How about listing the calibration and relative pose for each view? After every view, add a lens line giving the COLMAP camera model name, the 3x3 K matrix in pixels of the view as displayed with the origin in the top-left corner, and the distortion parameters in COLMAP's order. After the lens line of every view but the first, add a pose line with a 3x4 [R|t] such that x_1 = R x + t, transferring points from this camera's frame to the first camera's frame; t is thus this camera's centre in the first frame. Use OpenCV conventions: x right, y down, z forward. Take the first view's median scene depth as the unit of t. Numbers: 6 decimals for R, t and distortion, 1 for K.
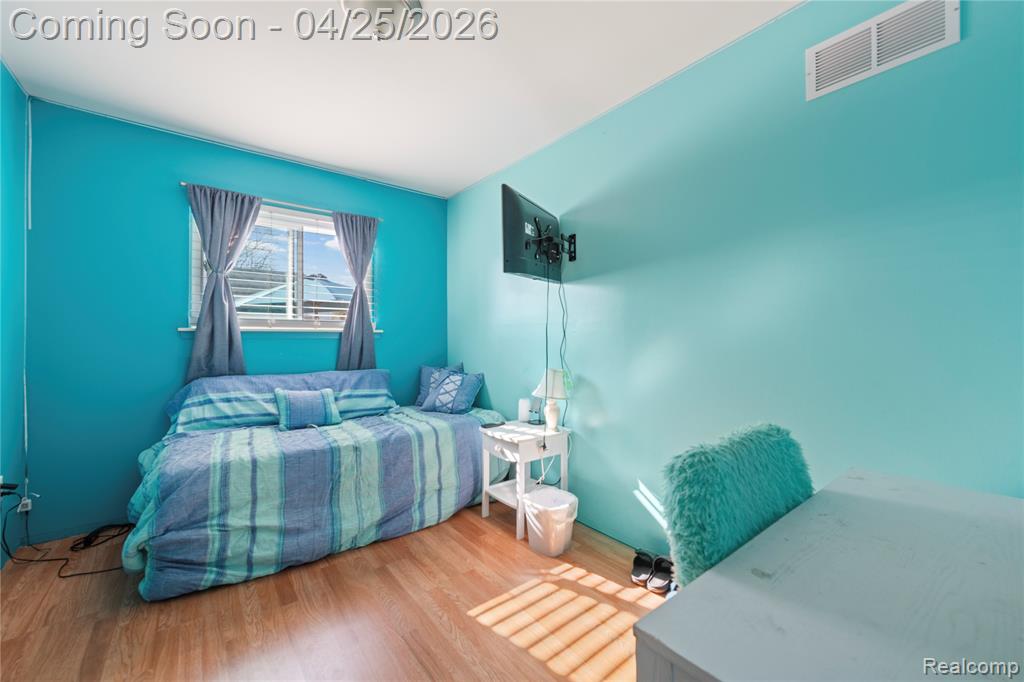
lens RADIAL K [[410.8, 0, 520.0], [0, 410.8, 339.3], [0, 0, 1]] dist [0.011574, -0.001796]
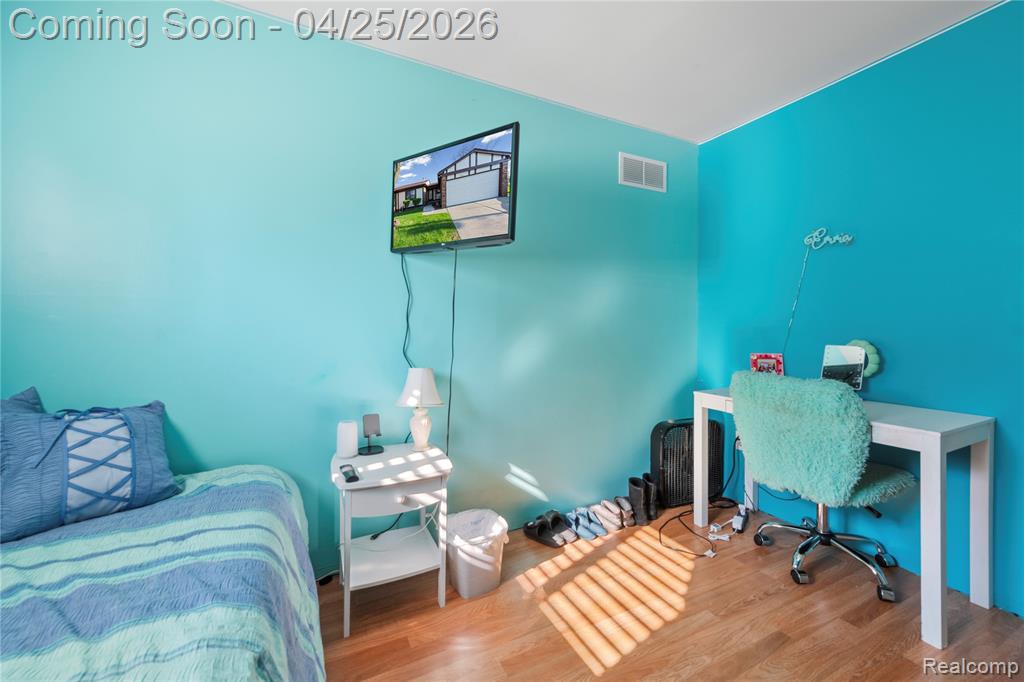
lens RADIAL K [[410.8, 0, 516.9], [0, 410.8, 332.6], [0, 0, 1]] dist [0.011574, -0.001796]
pose [[0.198321, -0.013415, 0.980045, -0.864571], [-0.000312, 0.999905, 0.013750, -0.004401], [-0.980137, -0.003032, 0.198298, 0.930939]]
